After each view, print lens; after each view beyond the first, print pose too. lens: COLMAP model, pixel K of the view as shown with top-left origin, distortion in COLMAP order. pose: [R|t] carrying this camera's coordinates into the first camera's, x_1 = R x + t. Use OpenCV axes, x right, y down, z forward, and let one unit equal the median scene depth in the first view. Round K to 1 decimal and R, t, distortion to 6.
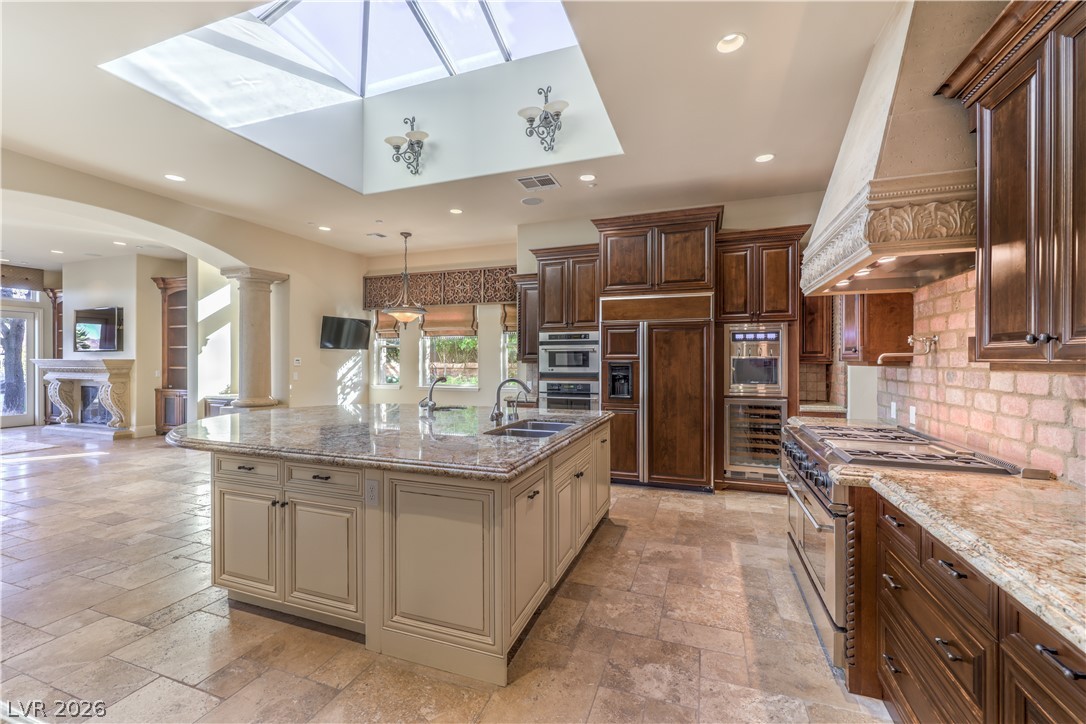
lens RADIAL K [[442.6, 0, 545.5], [0, 442.6, 362.6], [0, 0, 1]] dist [-0.003324, -0.000521]
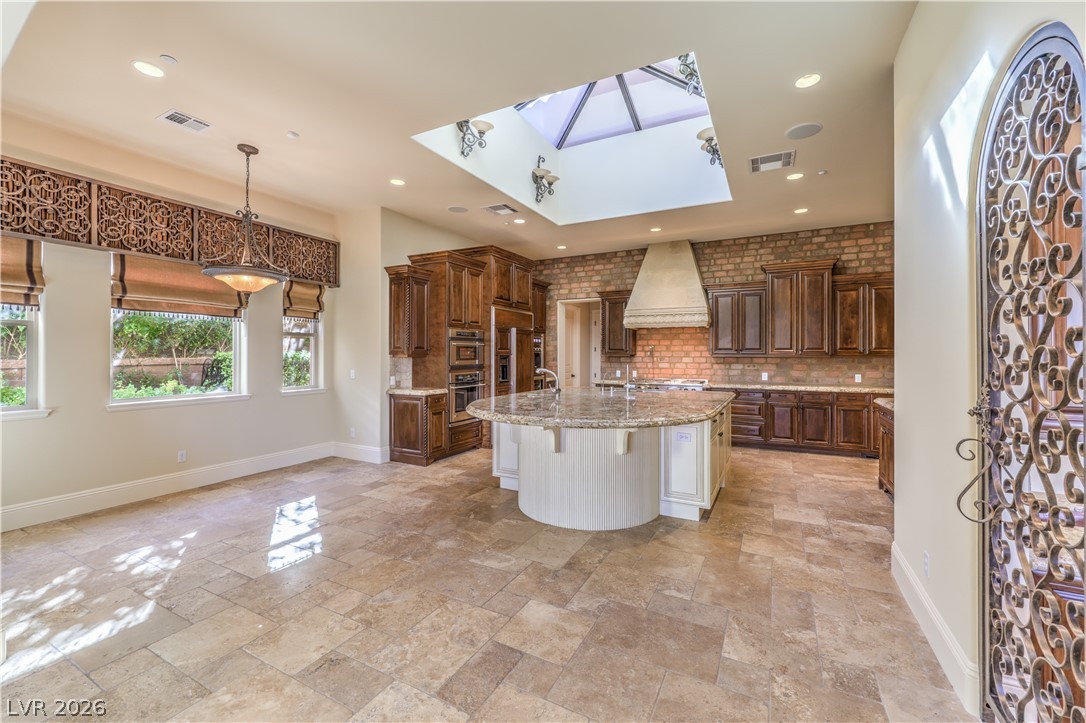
lens RADIAL K [[442.6, 0, 543.7], [0, 442.6, 354.2], [0, 0, 1]] dist [-0.003324, -0.000521]
pose [[0.135952, -0.004793, 0.990704, -1.082994], [-0.013602, 0.999885, 0.006704, -0.015866], [-0.990622, -0.014387, 0.135872, 0.634278]]
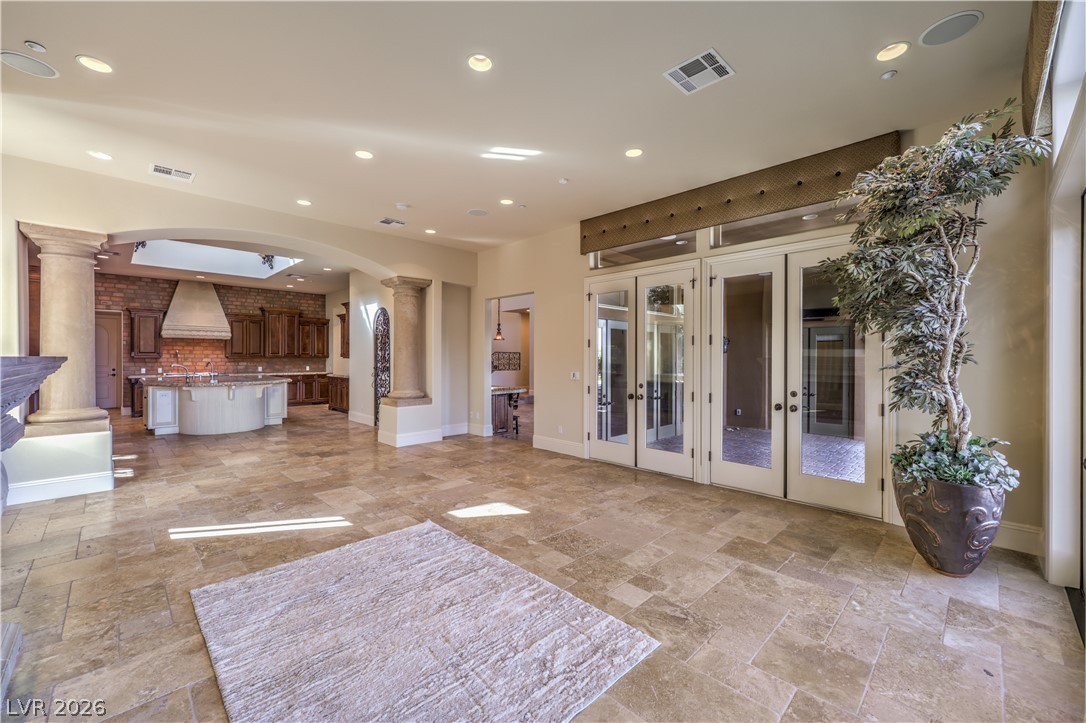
lens RADIAL K [[442.6, 0, 545.0], [0, 442.6, 358.5], [0, 0, 1]] dist [-0.003324, -0.000521]
pose [[-0.900874, -0.010189, 0.433961, -2.251932], [-0.015180, 0.999852, -0.008036, -0.007122], [-0.433815, -0.013827, -0.900896, 1.812697]]
